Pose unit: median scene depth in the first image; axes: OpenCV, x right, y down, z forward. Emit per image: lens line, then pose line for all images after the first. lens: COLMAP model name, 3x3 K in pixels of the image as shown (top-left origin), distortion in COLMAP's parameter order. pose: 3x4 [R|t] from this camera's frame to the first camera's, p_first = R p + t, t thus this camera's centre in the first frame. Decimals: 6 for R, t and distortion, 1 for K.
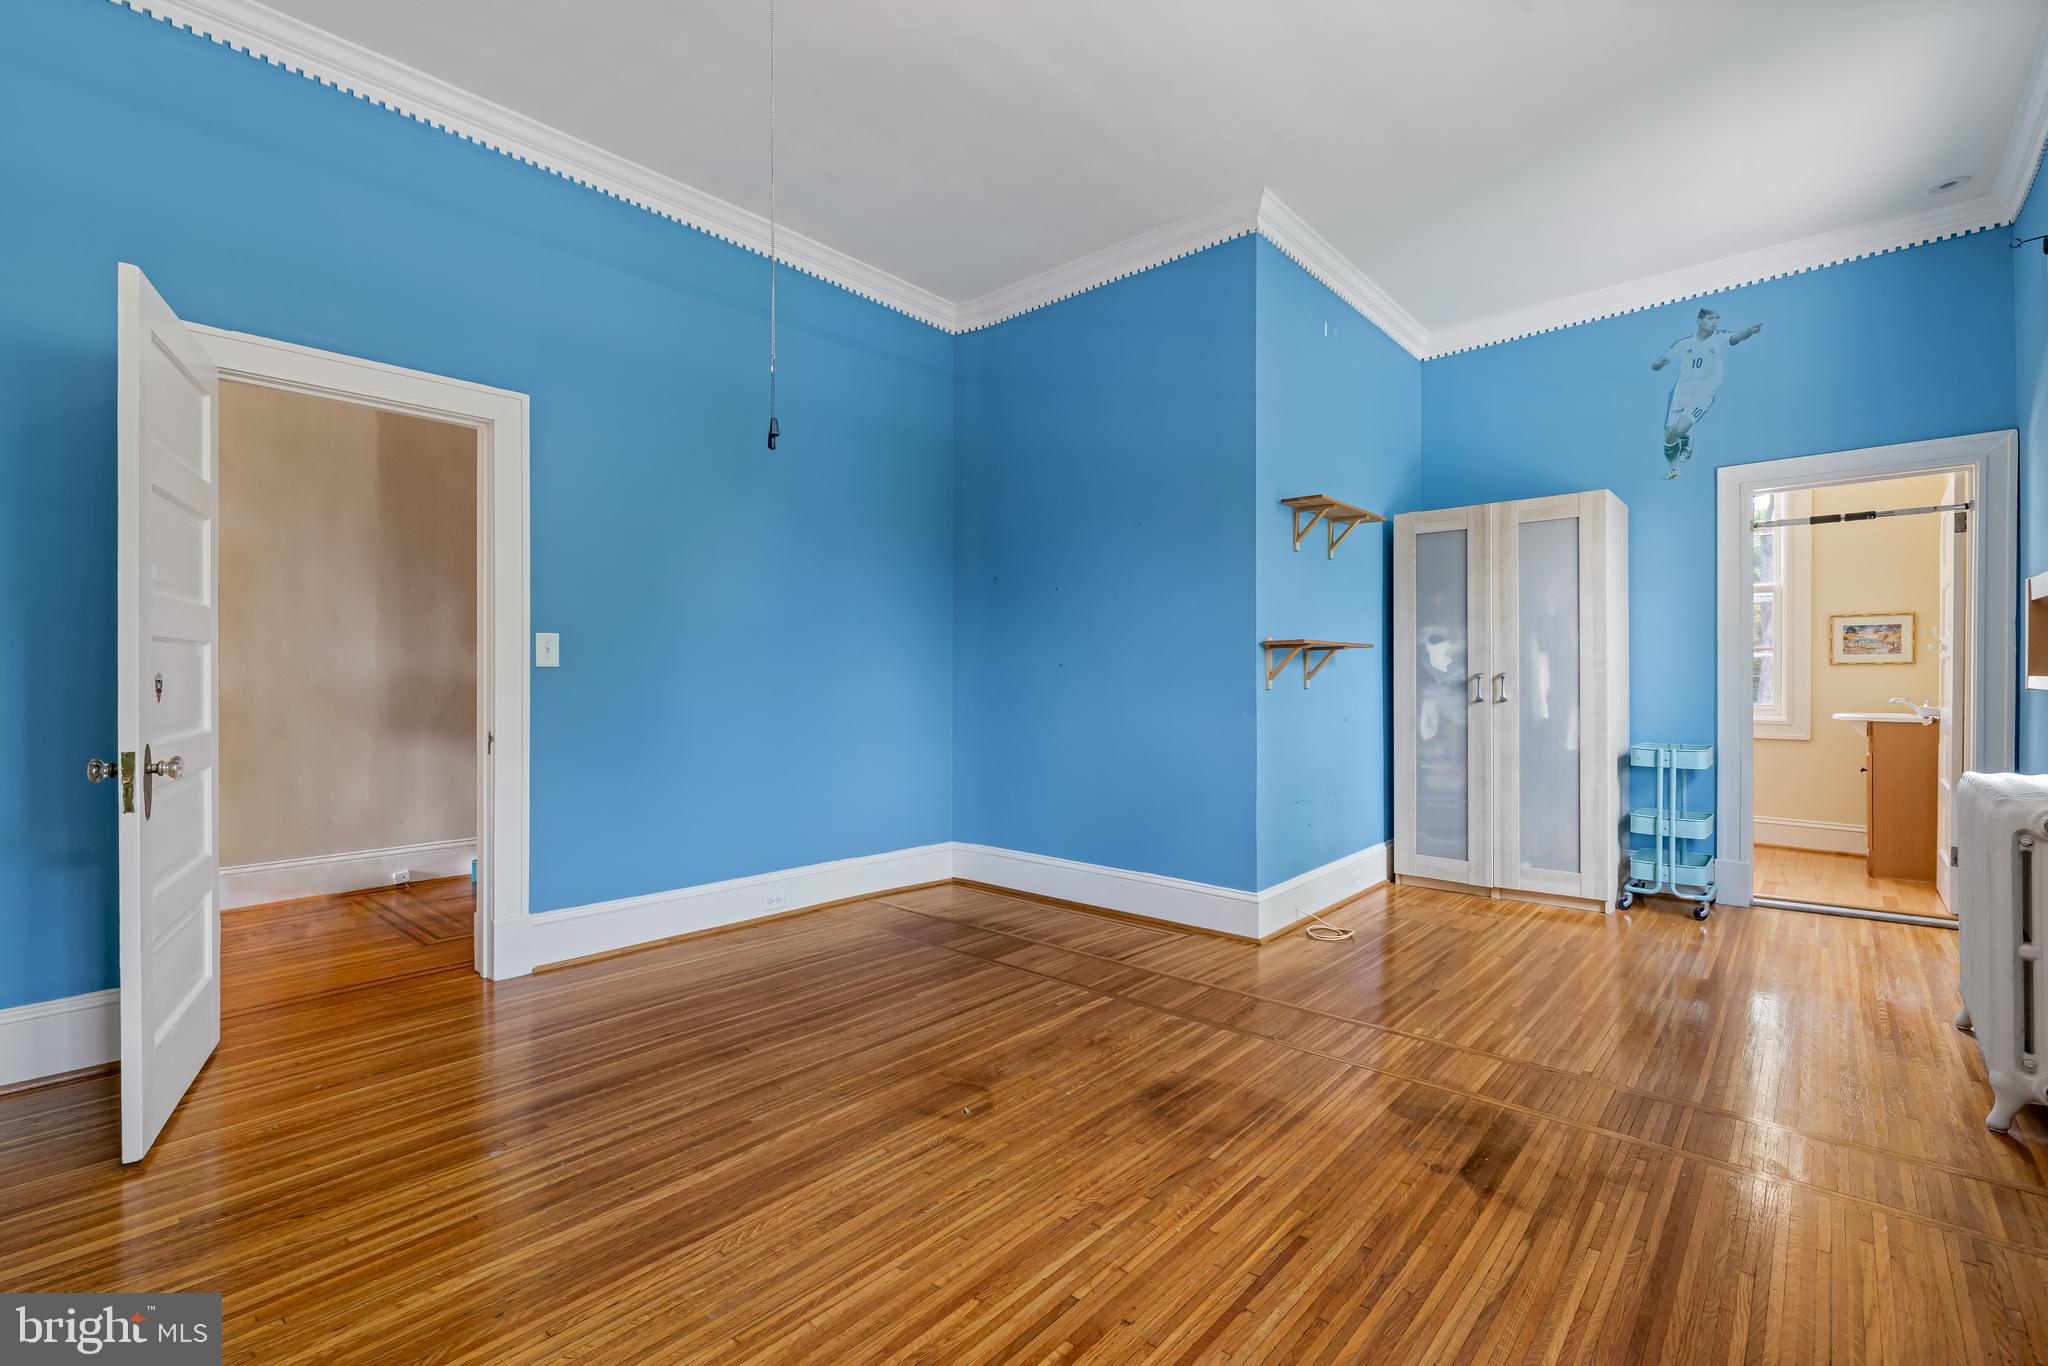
lens RADIAL K [[895.6, 0, 1026.4], [0, 895.6, 684.2], [0, 0, 1]] dist [-0.005342, 0.001877]
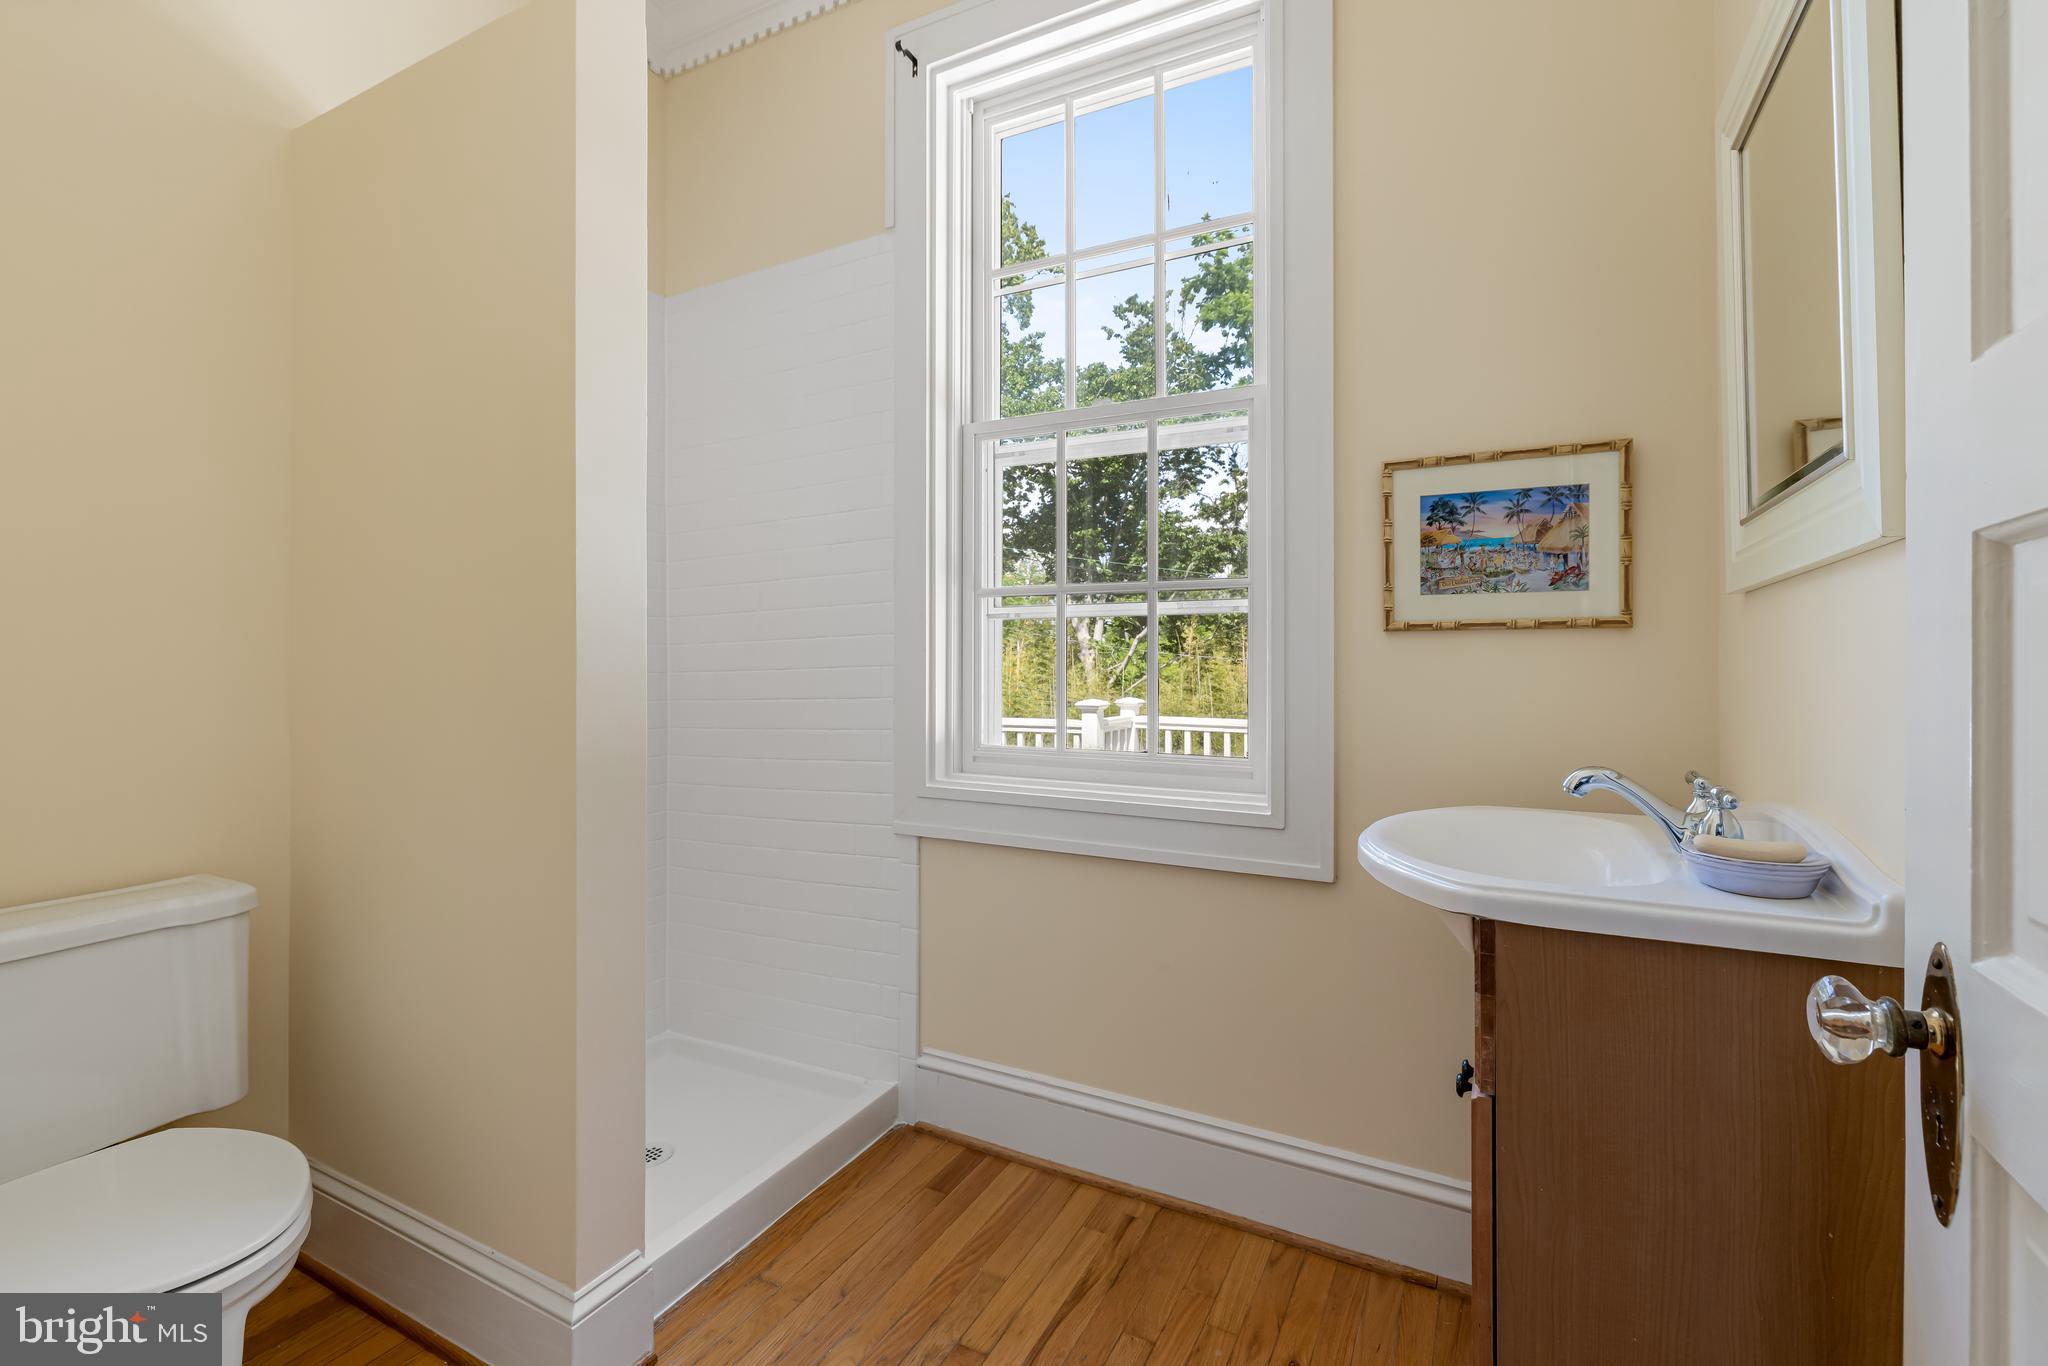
lens RADIAL K [[895.6, 0, 1020.9], [0, 895.6, 670.0], [0, 0, 1]] dist [-0.005342, 0.001877]
pose [[0.968592, 0.000069, 0.248656, 0.727168], [-0.000280, 1.000000, 0.000814, -0.008750], [-0.248656, -0.000858, 0.968592, 0.760873]]
